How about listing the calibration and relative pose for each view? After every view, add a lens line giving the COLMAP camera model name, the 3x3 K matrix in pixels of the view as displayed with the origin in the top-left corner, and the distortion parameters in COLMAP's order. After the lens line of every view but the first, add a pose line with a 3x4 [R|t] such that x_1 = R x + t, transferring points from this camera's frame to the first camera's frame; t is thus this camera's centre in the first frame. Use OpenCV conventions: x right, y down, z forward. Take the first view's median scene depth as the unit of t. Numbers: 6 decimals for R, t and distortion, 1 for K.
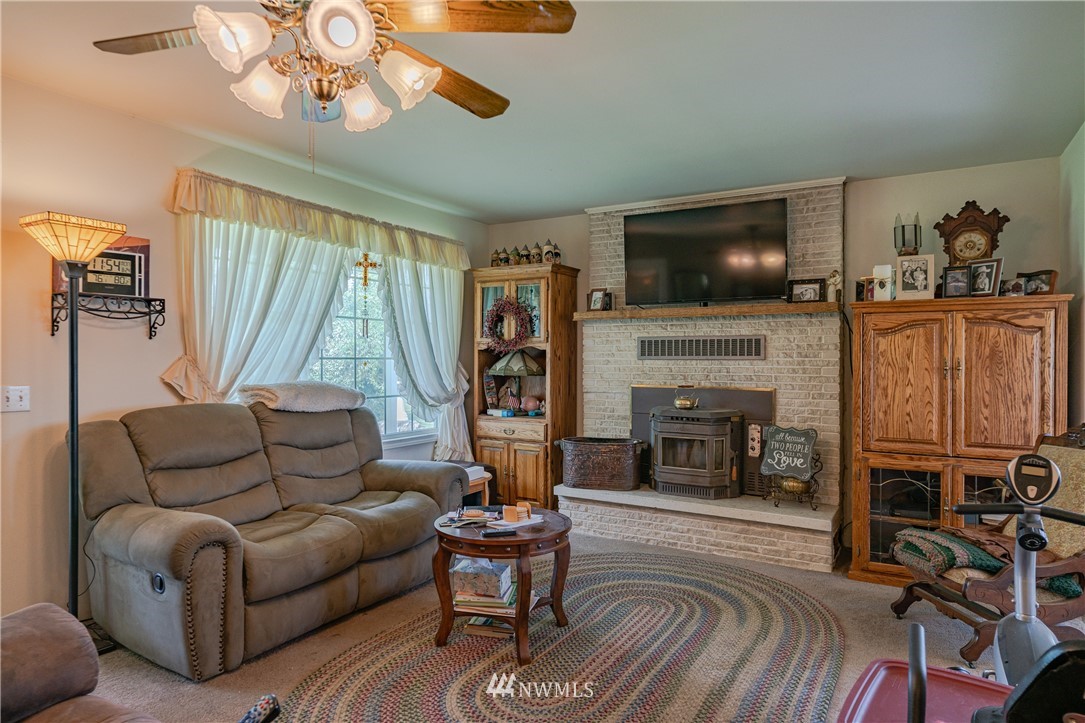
lens RADIAL K [[636.3, 0, 543.5], [0, 636.3, 359.7], [0, 0, 1]] dist [-0.002998, 0.002734]
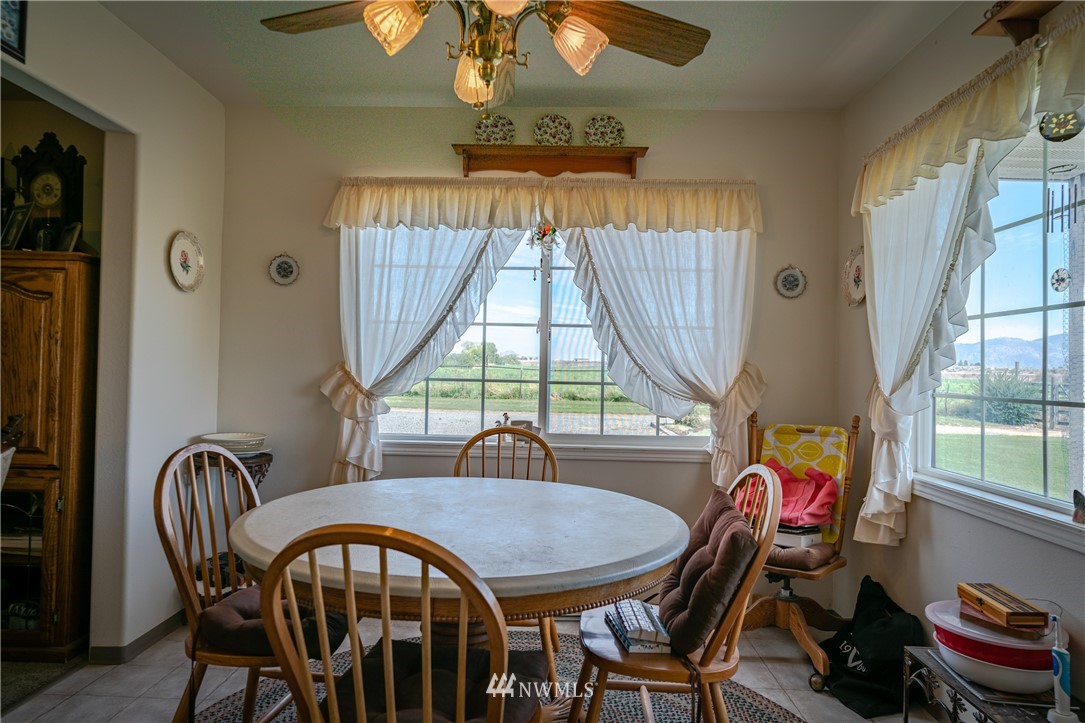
lens RADIAL K [[636.3, 0, 545.3], [0, 636.3, 357.1], [0, 0, 1]] dist [-0.002998, 0.002734]
pose [[0.868891, 0.025065, 0.494368, 0.696922], [-0.020674, 0.999683, -0.014349, 0.019064], [-0.494571, 0.002247, 0.869134, 0.023380]]
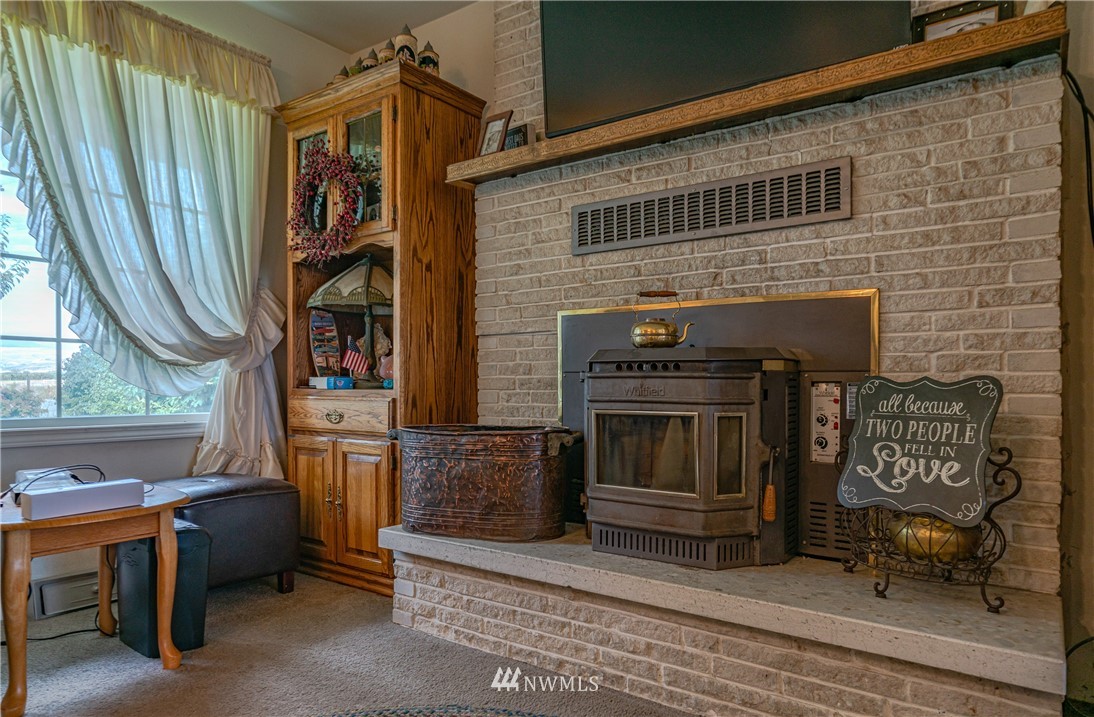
lens RADIAL K [[675.0, 0, 584.0], [0, 675.0, 388.4], [0, 0, 1]] dist [-0.002264, 0.001033]
pose [[0.997675, -0.001278, -0.068140, 0.212711], [0.001497, 0.999994, 0.003167, 0.106049], [0.068136, -0.003262, 0.997671, 0.574892]]
